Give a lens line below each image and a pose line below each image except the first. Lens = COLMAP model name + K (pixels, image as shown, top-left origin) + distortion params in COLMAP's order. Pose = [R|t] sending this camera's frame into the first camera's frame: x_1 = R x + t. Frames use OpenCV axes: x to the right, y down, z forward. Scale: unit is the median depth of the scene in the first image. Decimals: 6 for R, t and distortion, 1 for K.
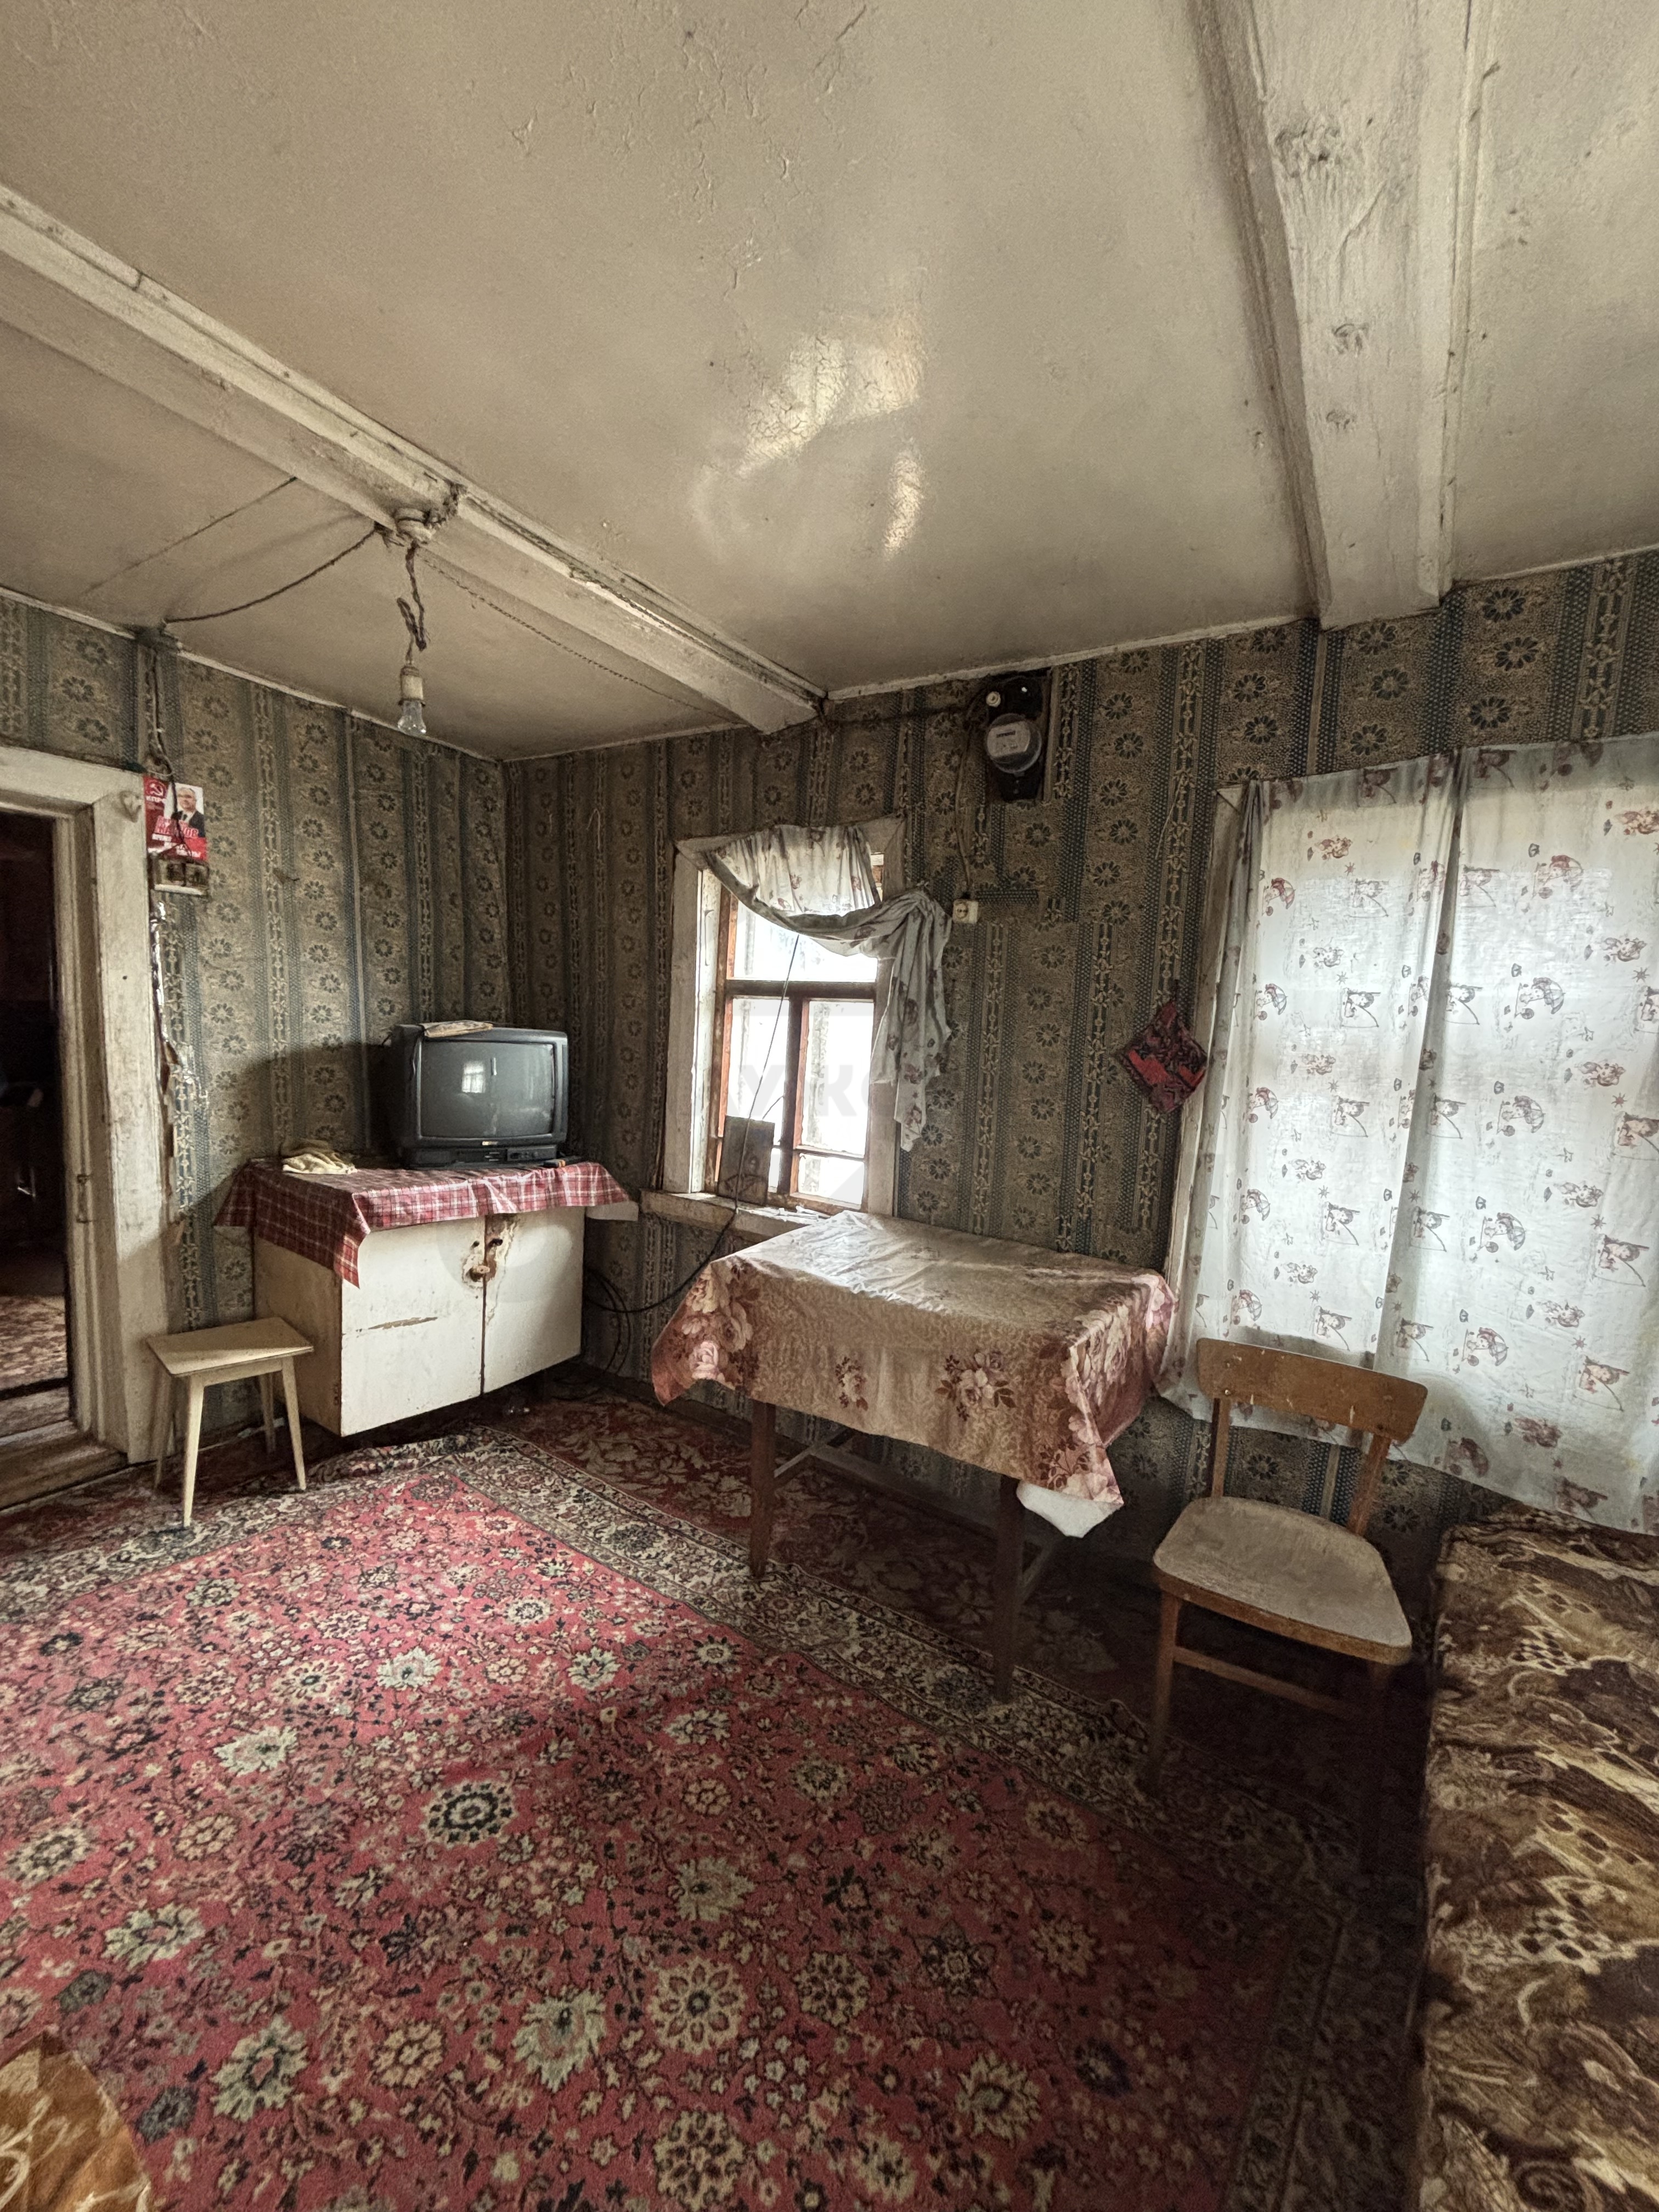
lens RADIAL K [[890.7, 0, 834.3], [0, 890.7, 1113.0], [0, 0, 1]] dist [-0.004125, 0.001167]
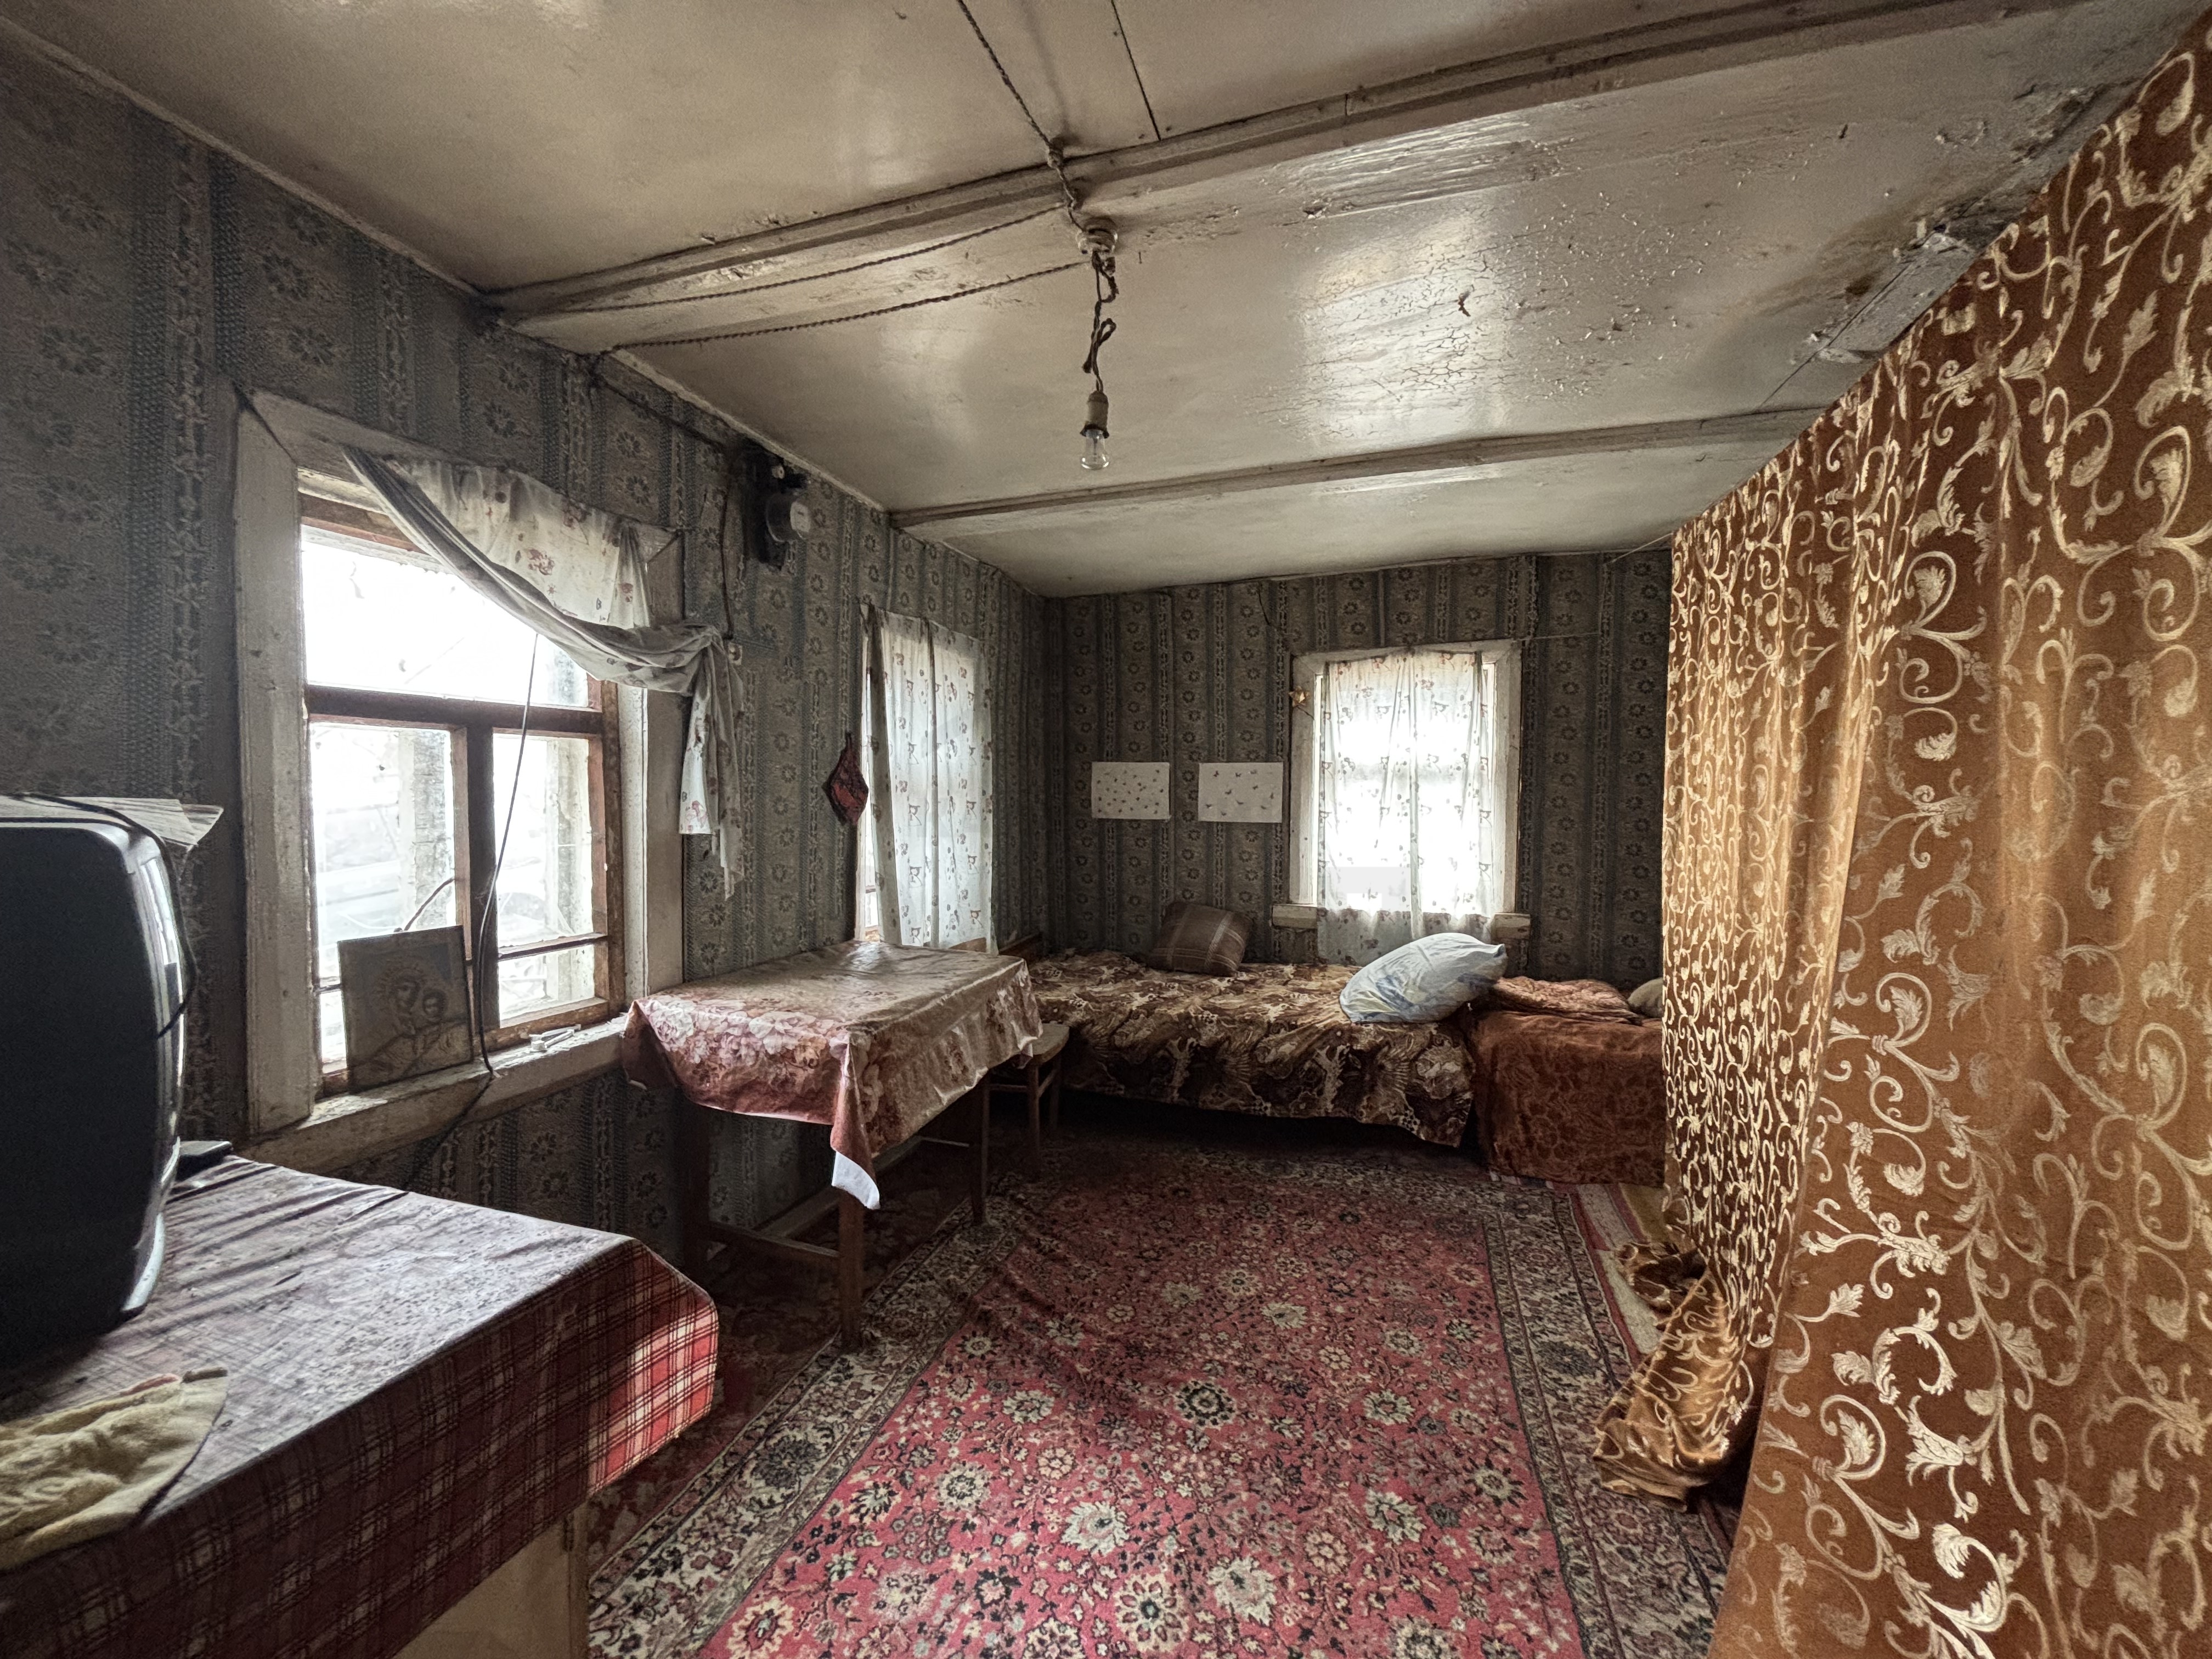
lens RADIAL K [[890.7, 0, 1098.8], [0, 890.7, 834.5], [0, 0, 1]] dist [-0.004125, 0.001167]
pose [[-0.269875, -0.103631, 0.957302, -1.250233], [0.069981, 0.989452, 0.126840, -0.161205], [-0.960349, 0.101224, -0.259777, 1.157326]]
